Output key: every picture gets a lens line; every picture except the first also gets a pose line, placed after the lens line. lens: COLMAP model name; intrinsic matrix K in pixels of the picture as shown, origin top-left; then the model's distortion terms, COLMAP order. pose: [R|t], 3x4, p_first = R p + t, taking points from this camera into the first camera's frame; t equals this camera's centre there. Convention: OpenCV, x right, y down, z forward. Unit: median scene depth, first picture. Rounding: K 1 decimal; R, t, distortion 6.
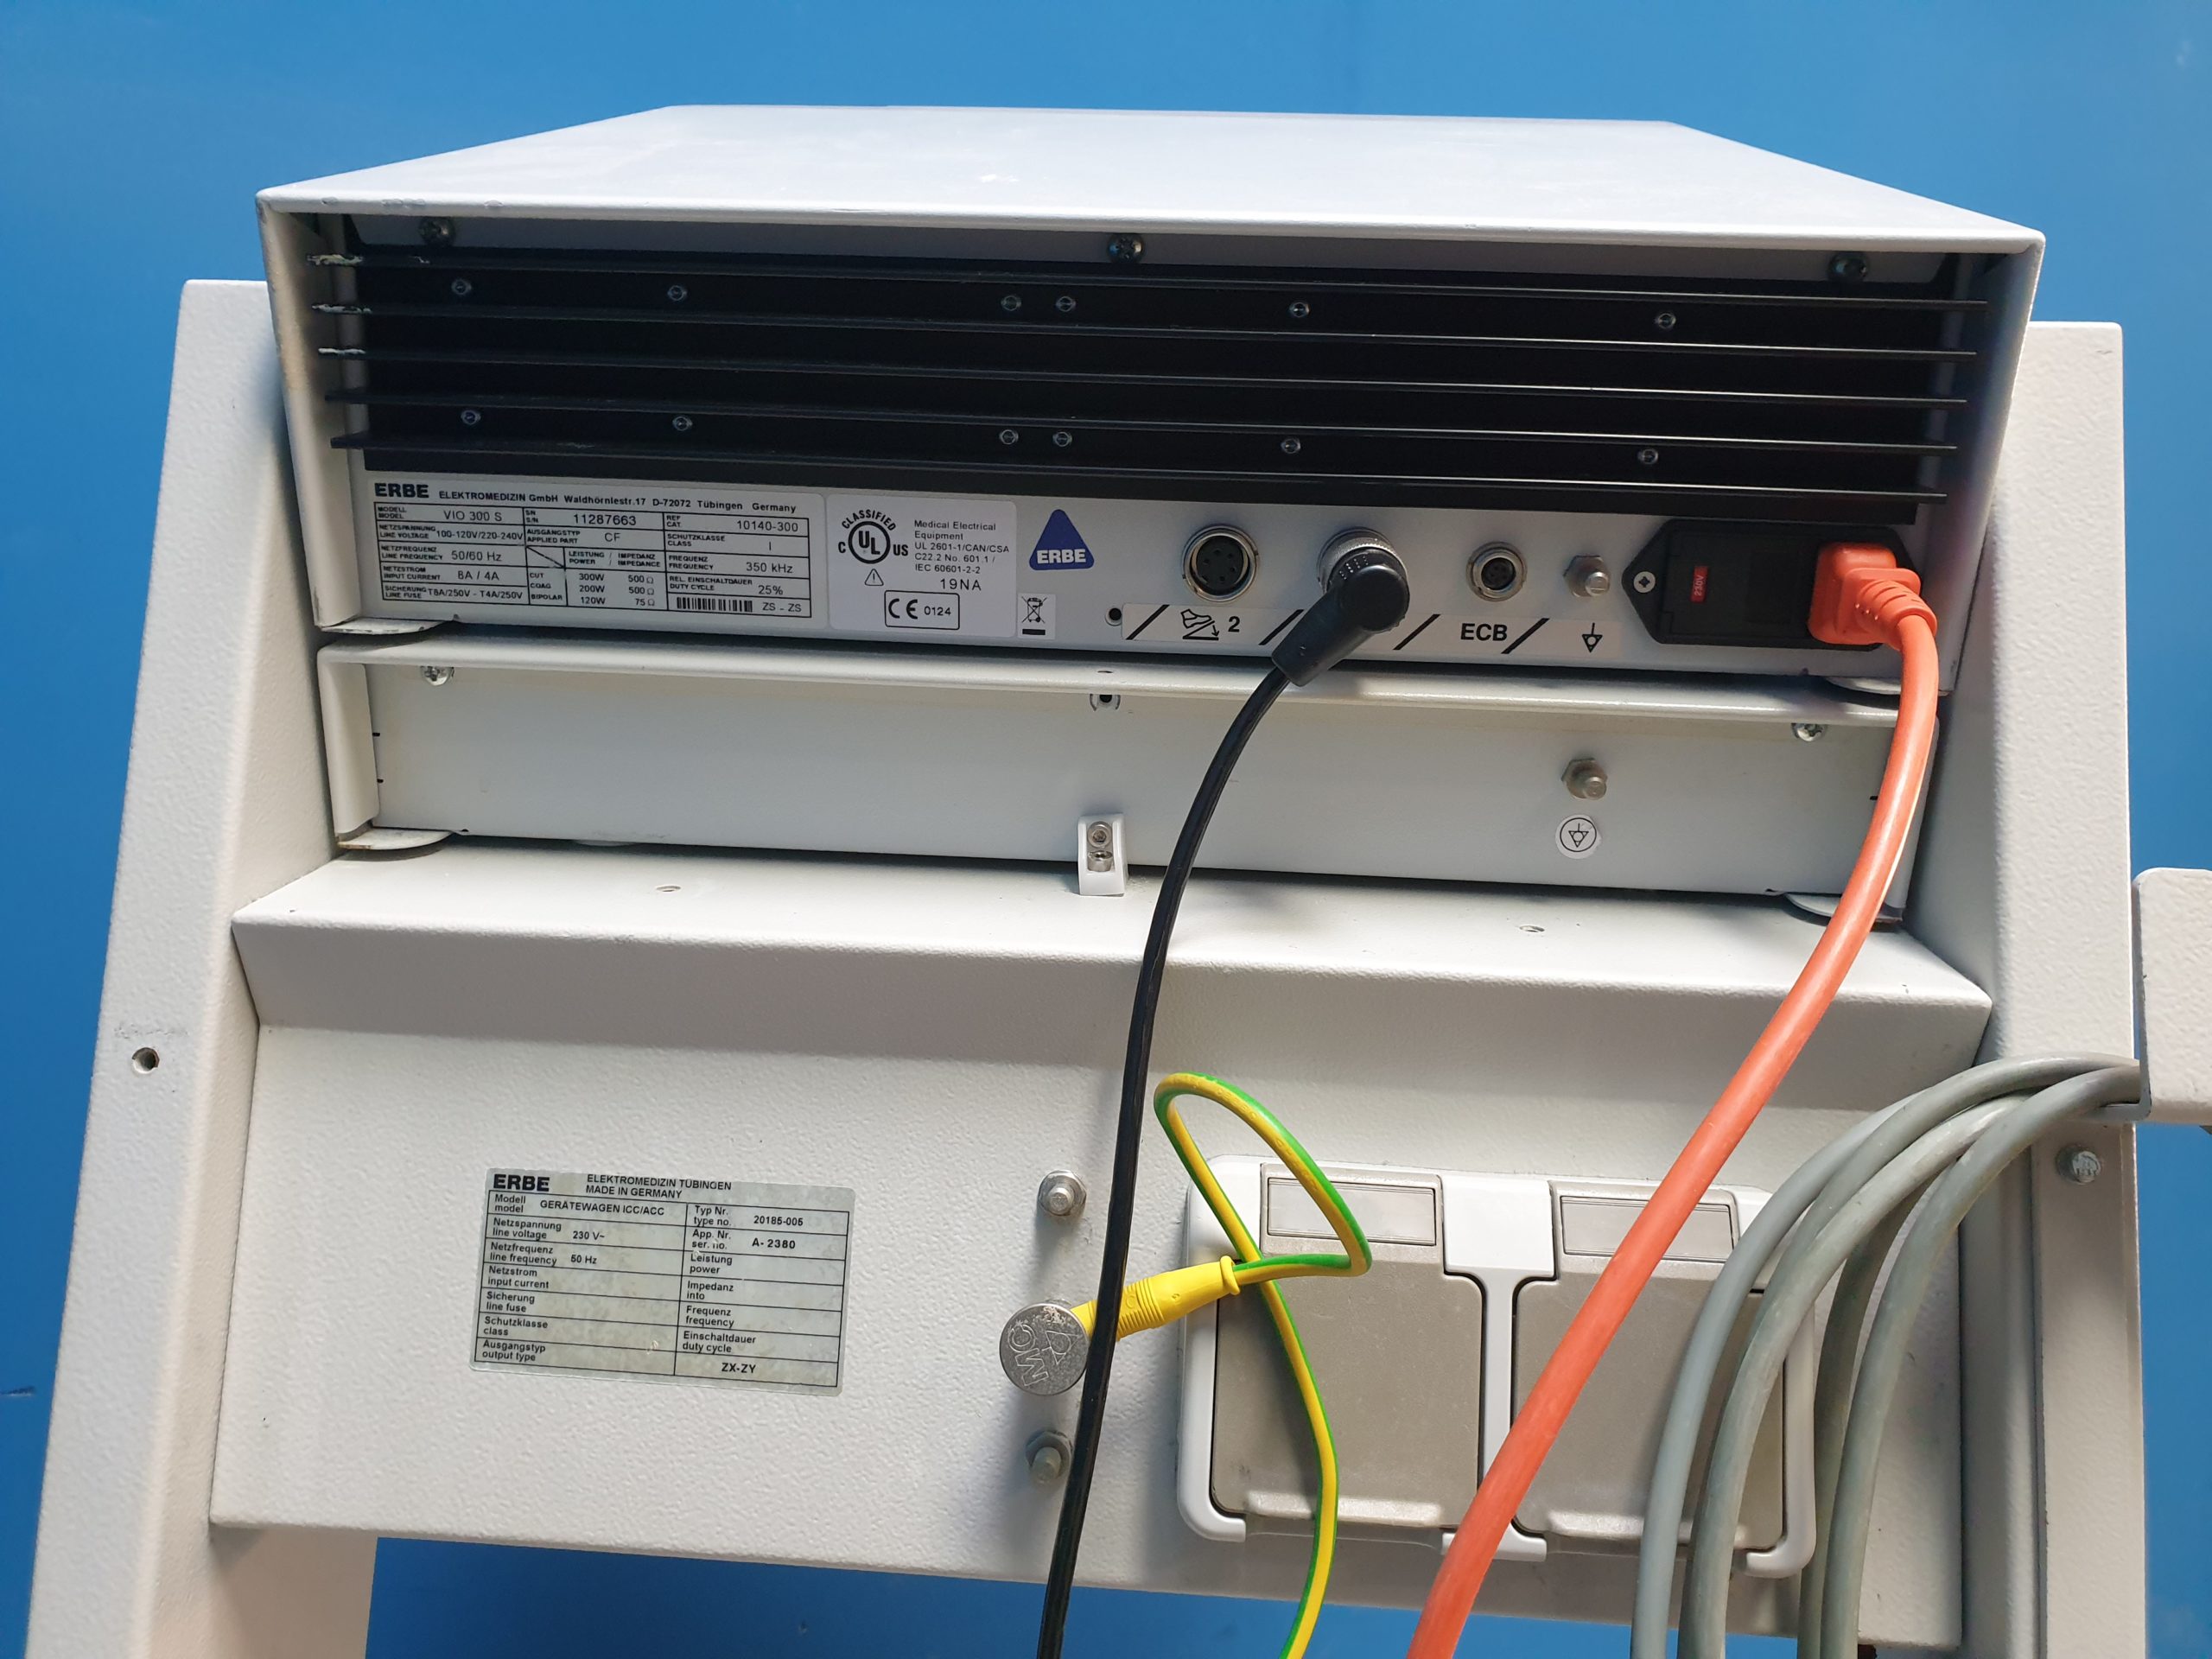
lens RADIAL K [[1689.8, 0, 1096.5], [0, 1689.8, 843.6], [0, 0, 1]] dist [-0.010694, 0.001910]
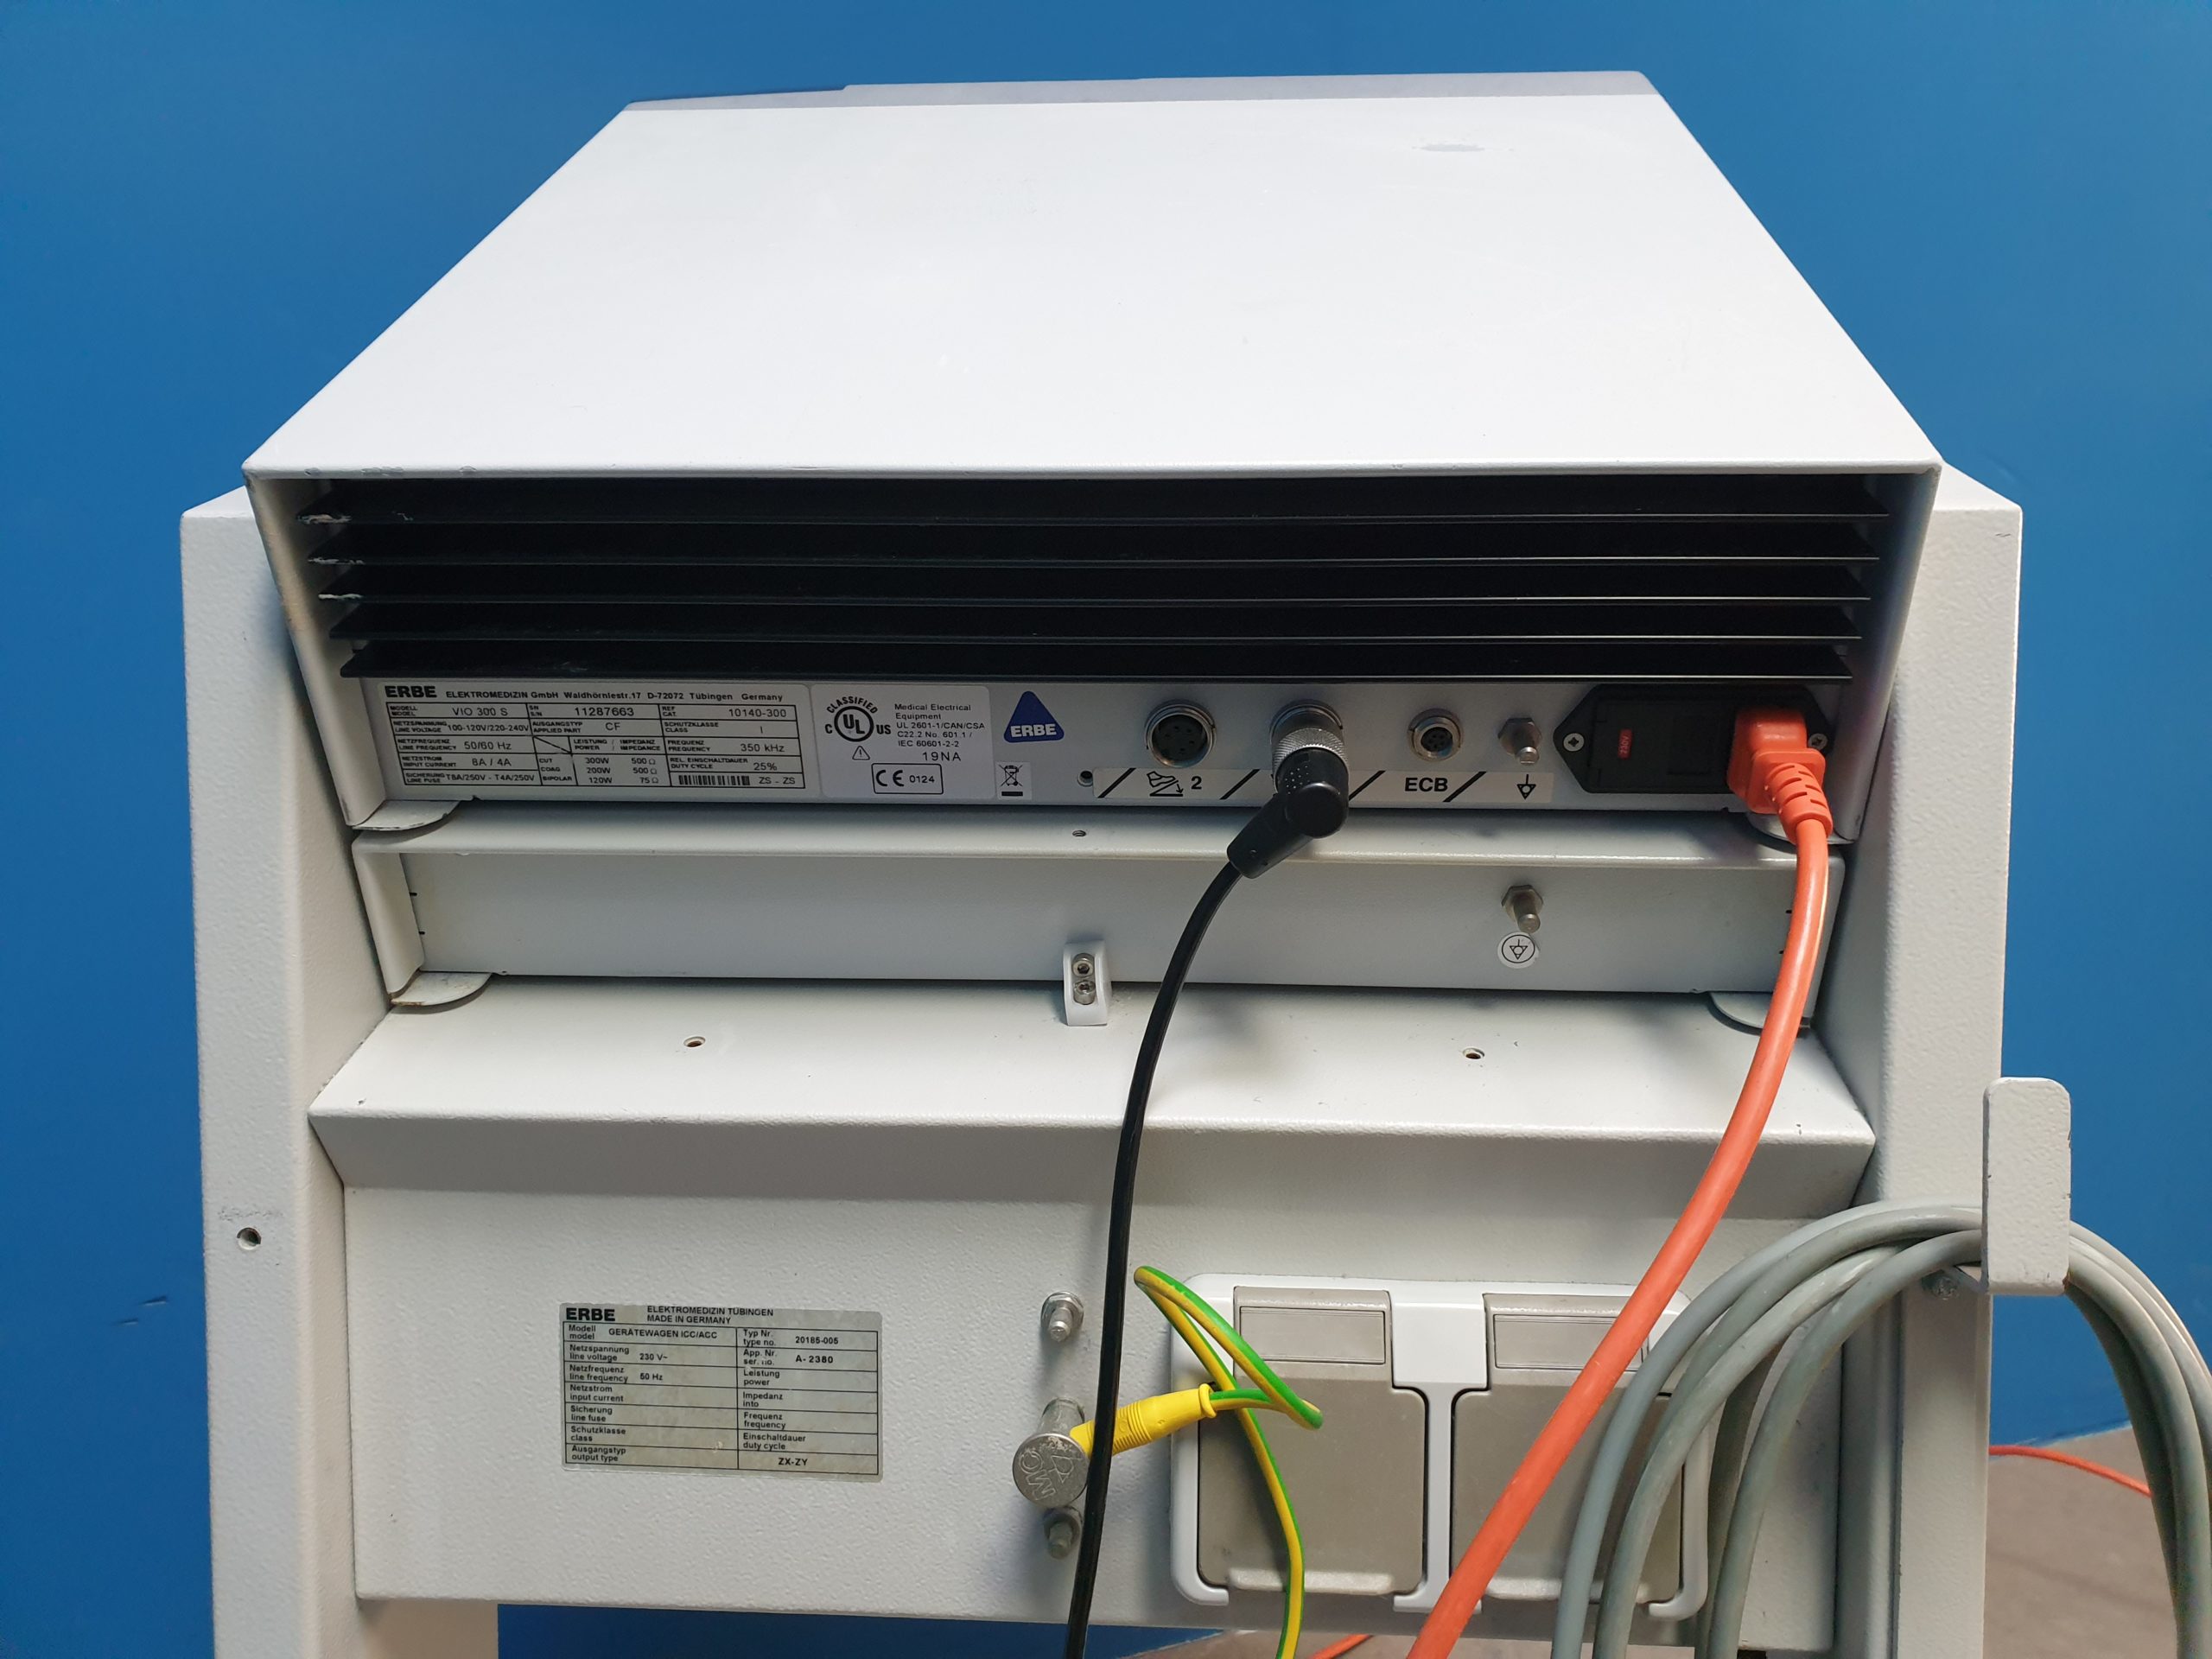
lens RADIAL K [[1689.8, 0, 1126.5], [0, 1689.8, 827.1], [0, 0, 1]] dist [-0.010694, 0.001910]
pose [[0.998947, -0.045749, -0.003592, 0.039416], [0.045674, 0.983625, 0.174346, -0.294002], [-0.004443, -0.174327, 0.984678, -0.066189]]
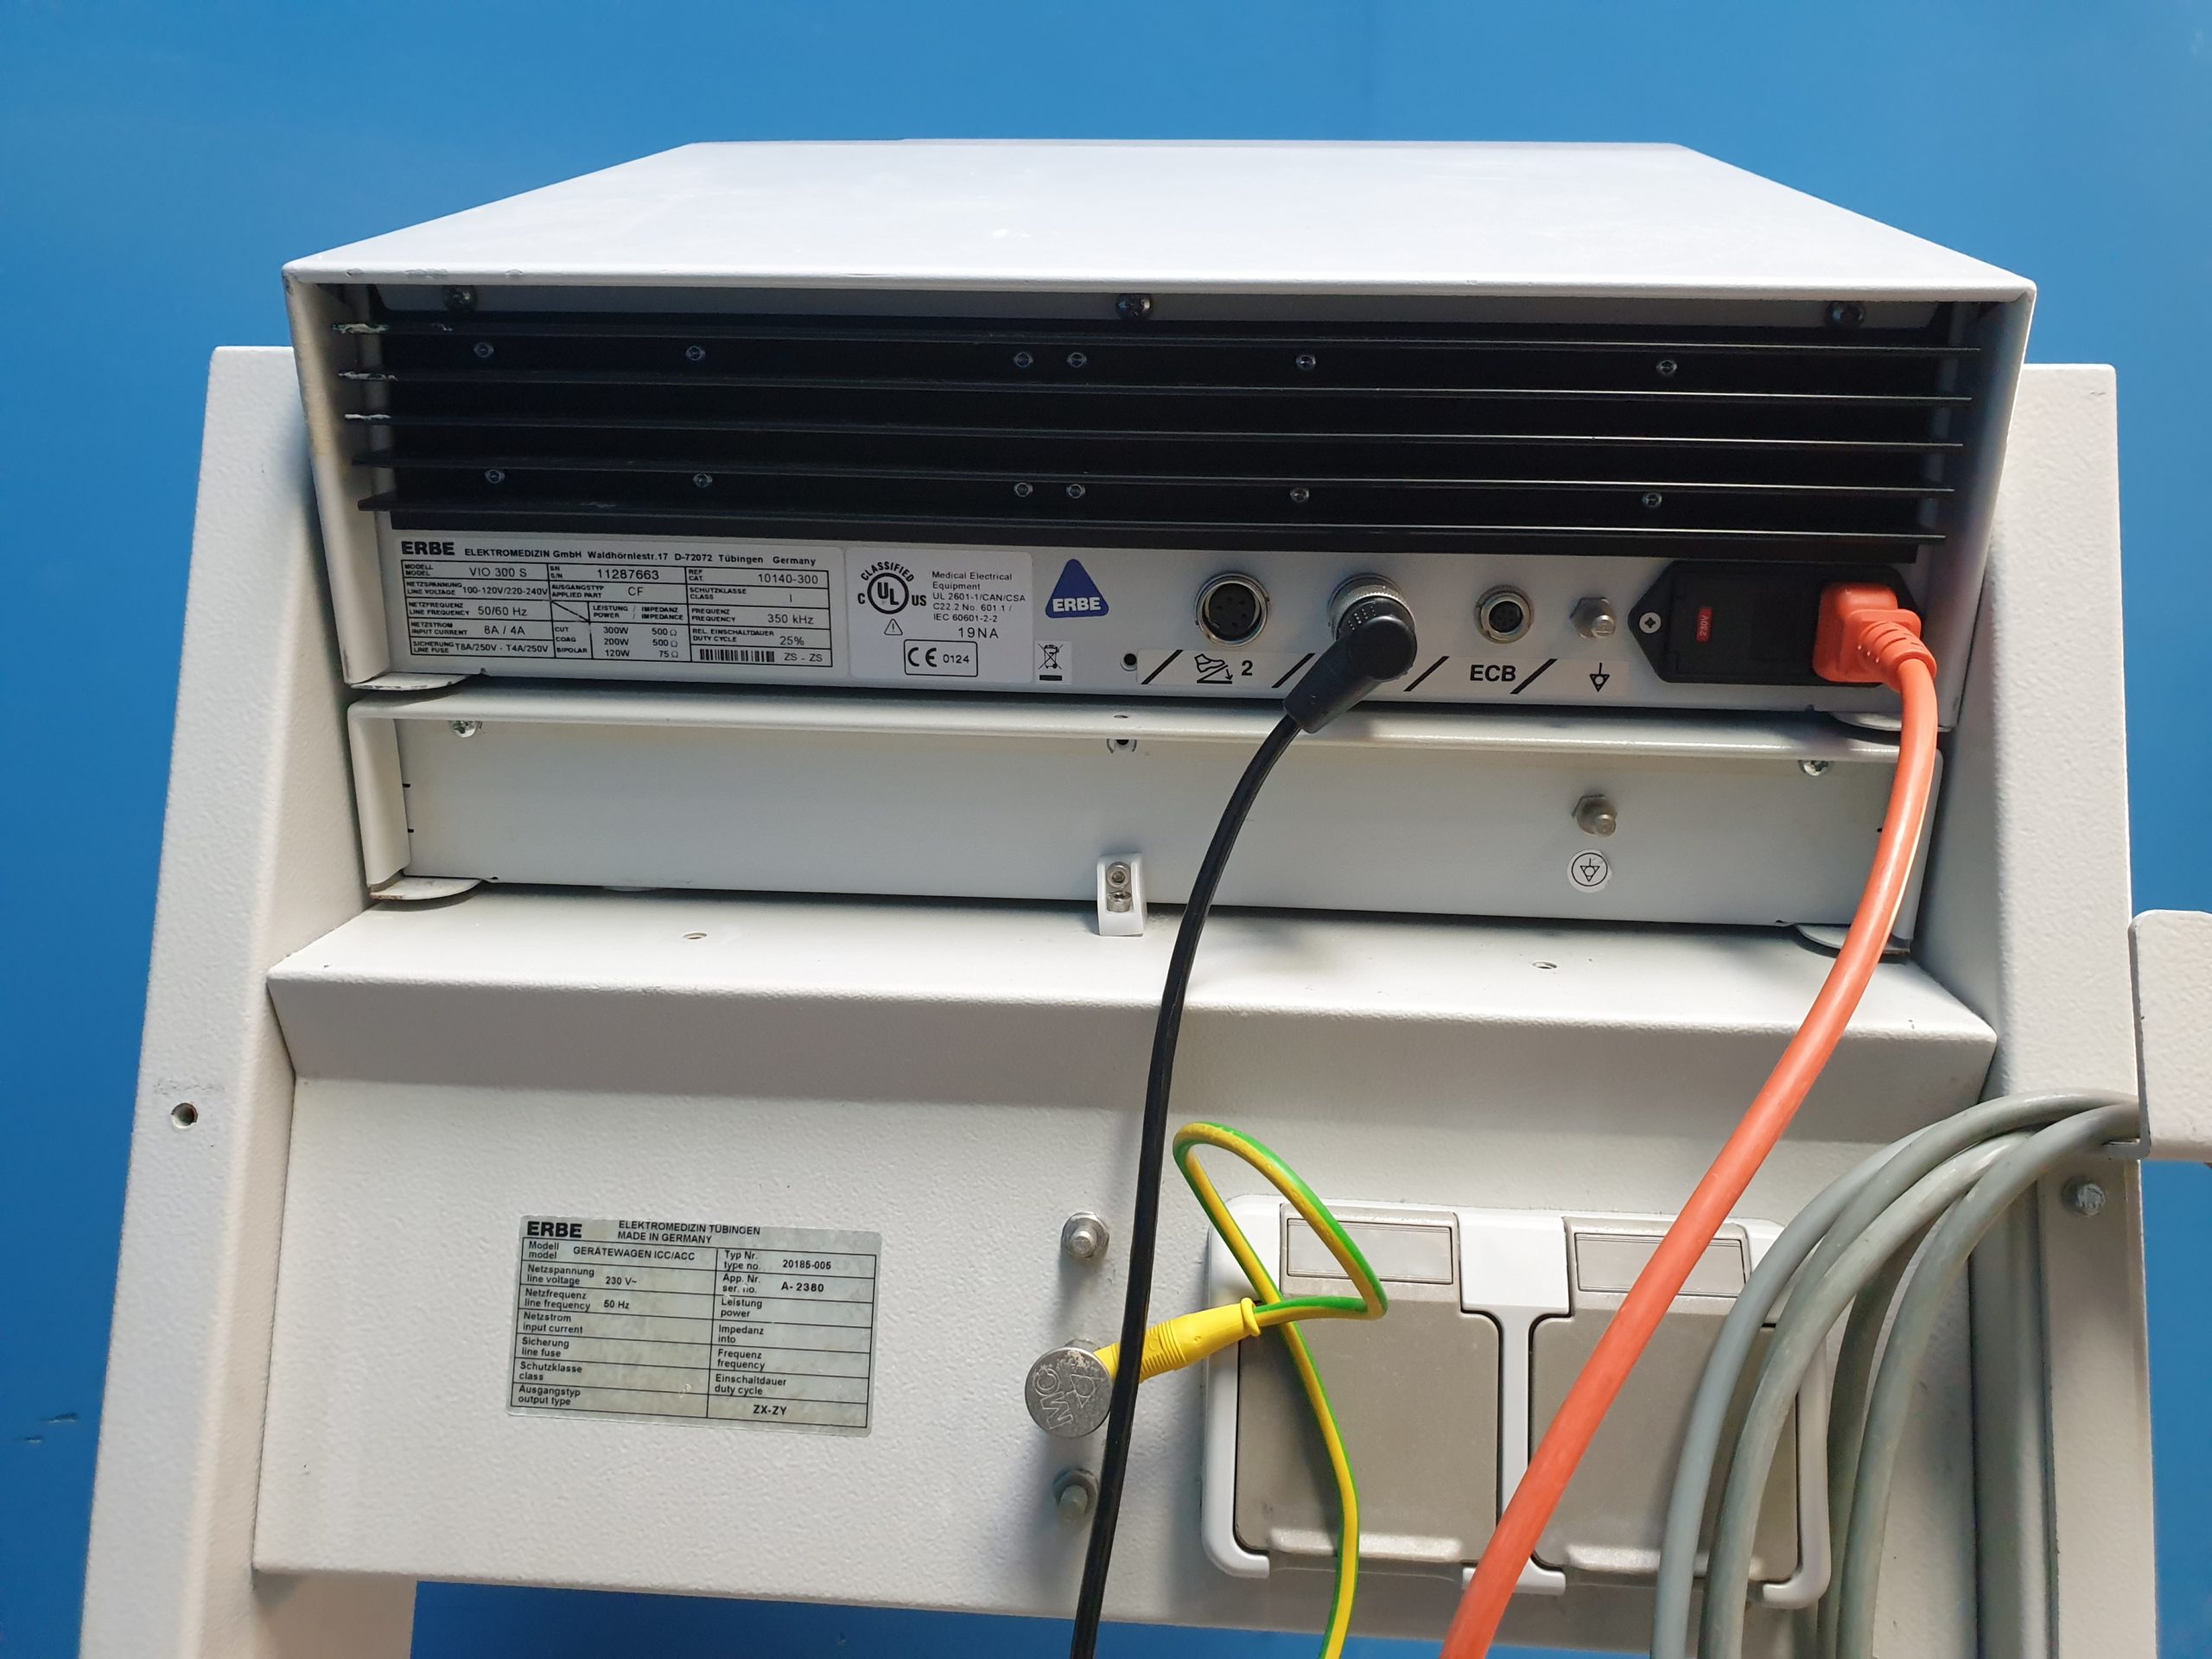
lens RADIAL K [[1689.8, 0, 1123.9], [0, 1689.8, 823.7], [0, 0, 1]] dist [-0.010694, 0.001910]
pose [[0.999894, -0.014267, -0.002820, 0.008573], [0.014252, 0.999886, -0.004998, -0.032532], [0.002891, 0.004957, 0.999984, -0.016673]]
